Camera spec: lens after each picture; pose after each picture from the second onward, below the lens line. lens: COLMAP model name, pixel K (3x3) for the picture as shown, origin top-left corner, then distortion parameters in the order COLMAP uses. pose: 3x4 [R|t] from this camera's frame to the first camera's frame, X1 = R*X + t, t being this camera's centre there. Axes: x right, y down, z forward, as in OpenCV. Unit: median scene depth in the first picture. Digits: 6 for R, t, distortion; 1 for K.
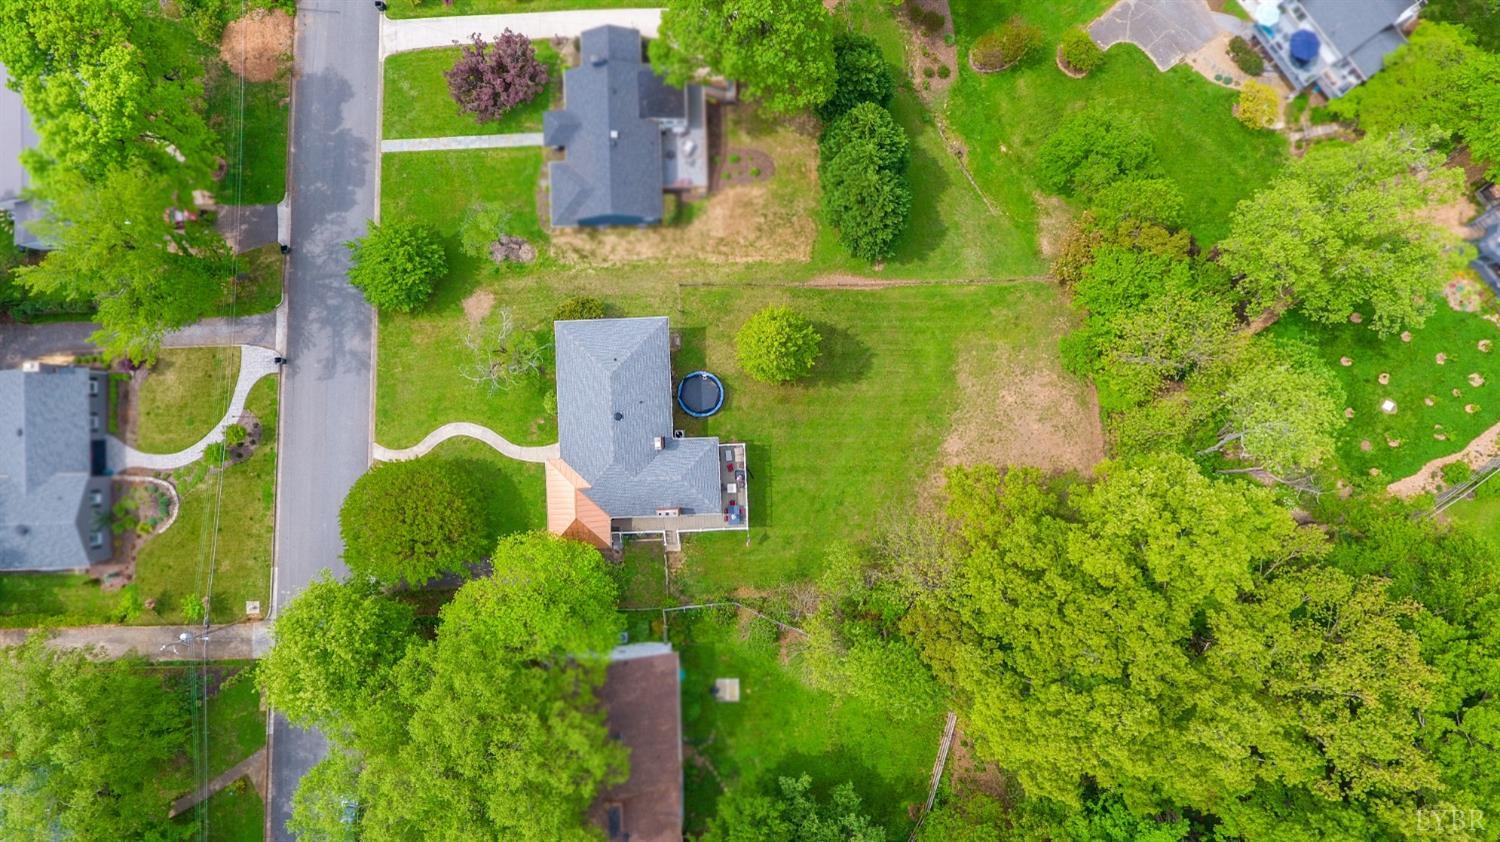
lens RADIAL K [[890.1, 0, 749.0], [0, 890.1, 420.9], [0, 0, 1]] dist [-0.000651, -0.000980]
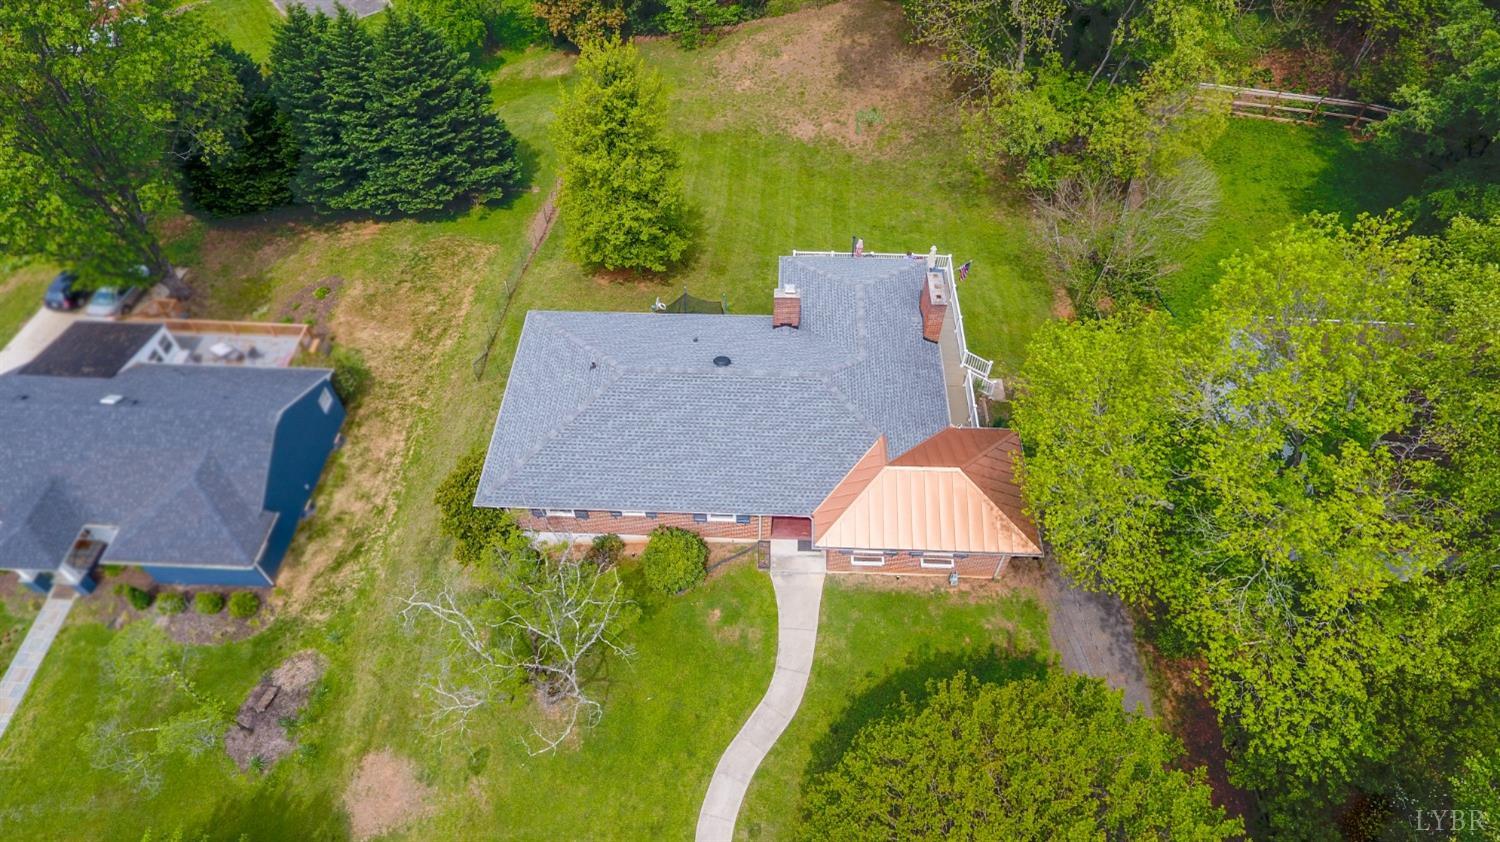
lens RADIAL K [[890.1, 0, 751.3], [0, 890.1, 420.4], [0, 0, 1]] dist [-0.000651, -0.000980]
pose [[0.068373, -0.746141, 0.662268, -0.417445], [0.996456, 0.018473, -0.082063, 0.046690], [0.048997, 0.665531, 0.744760, 0.636323]]
